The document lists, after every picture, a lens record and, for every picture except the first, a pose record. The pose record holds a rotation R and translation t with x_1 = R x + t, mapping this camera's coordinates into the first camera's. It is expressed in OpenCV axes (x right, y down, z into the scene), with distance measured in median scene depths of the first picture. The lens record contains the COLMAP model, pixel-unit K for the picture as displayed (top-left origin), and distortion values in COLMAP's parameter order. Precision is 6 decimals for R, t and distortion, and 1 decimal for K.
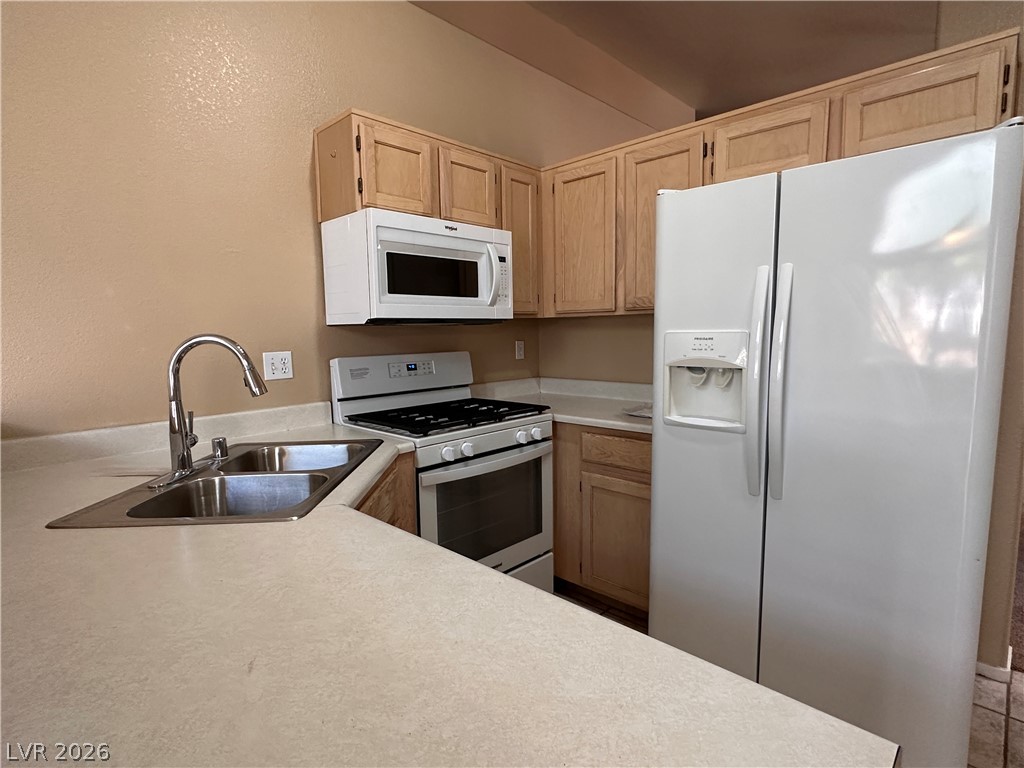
lens RADIAL K [[526.7, 0, 513.2], [0, 526.7, 387.9], [0, 0, 1]] dist [-0.001711, 0.001095]
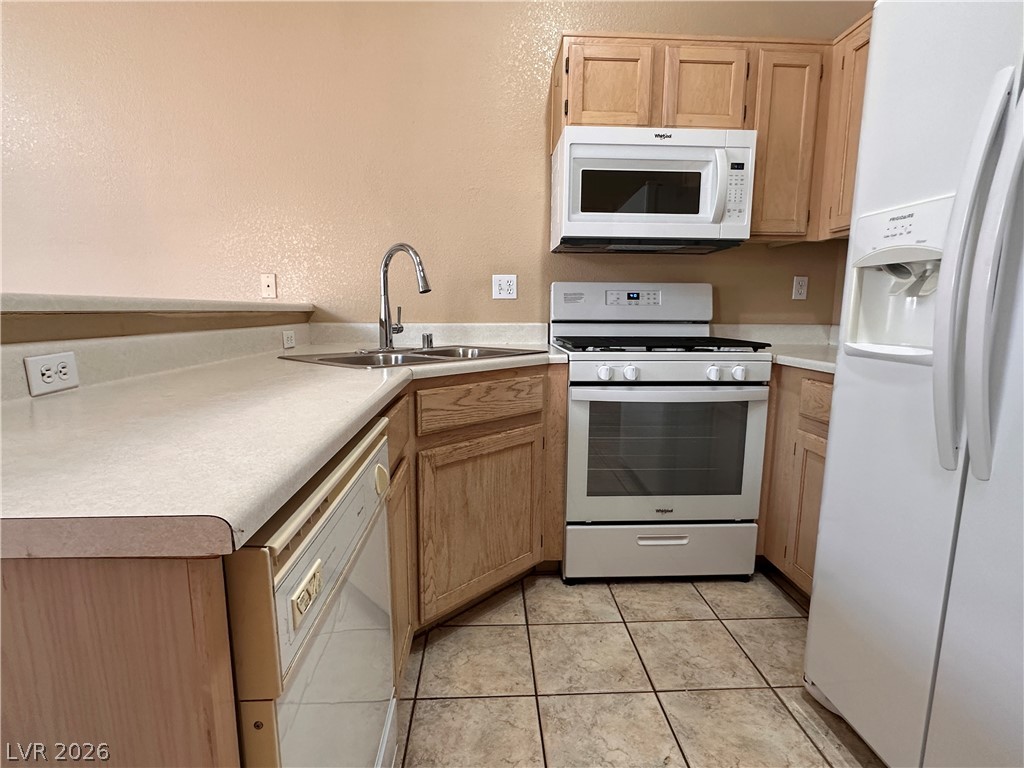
lens RADIAL K [[526.7, 0, 513.2], [0, 526.7, 387.9], [0, 0, 1]] dist [-0.001711, 0.001095]
pose [[0.729893, 0.123502, -0.672313, 0.337604], [-0.093925, 0.992334, 0.080319, 0.075557], [0.677078, 0.004522, 0.735897, 0.147631]]
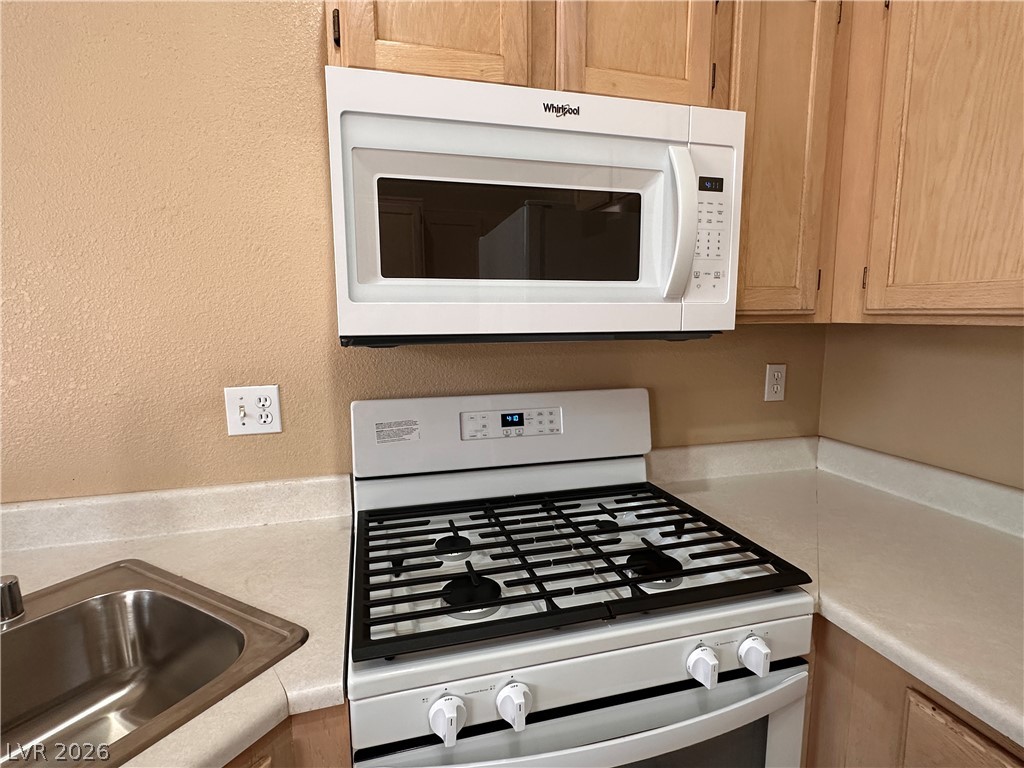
lens RADIAL K [[526.7, 0, 513.2], [0, 526.7, 387.9], [0, 0, 1]] dist [-0.001711, 0.001095]
pose [[0.861471, 0.083883, -0.500832, 0.065239], [-0.065119, 0.996368, 0.054868, -0.104357], [0.503615, -0.014653, 0.863804, 0.594148]]
